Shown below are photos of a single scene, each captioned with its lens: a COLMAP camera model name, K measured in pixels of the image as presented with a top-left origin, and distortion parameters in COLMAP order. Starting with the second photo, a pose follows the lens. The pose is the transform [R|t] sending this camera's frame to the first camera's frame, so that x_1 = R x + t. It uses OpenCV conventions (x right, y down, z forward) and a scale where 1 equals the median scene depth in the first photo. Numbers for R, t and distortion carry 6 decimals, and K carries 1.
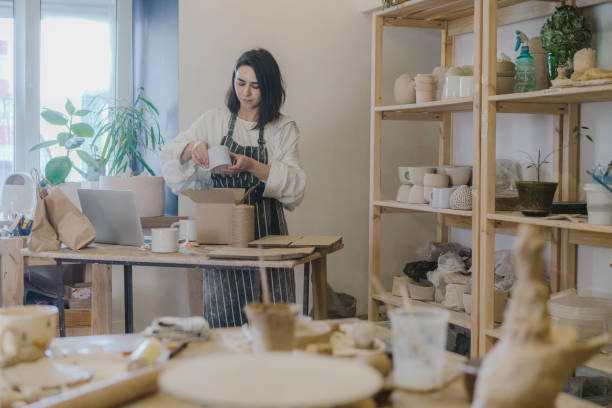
lens RADIAL K [[931.2, 0, 306.0], [0, 931.2, 204.0], [0, 0, 1]] dist [-0.042783, -0.115495]
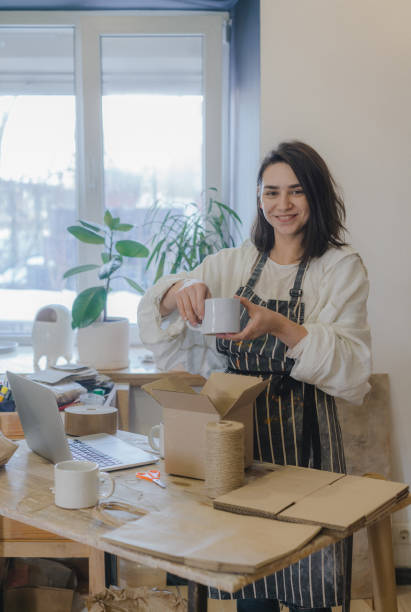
lens RADIAL K [[954.4, 0, 205.5], [0, 954.4, 306.0], [0, 0, 1]] dist [-0.008987, -0.018926]
pose [[0.919355, 0.031736, -0.392147, 0.137696], [-0.011998, 0.998539, 0.052682, -0.093686], [0.393247, -0.043729, 0.918393, 0.411115]]
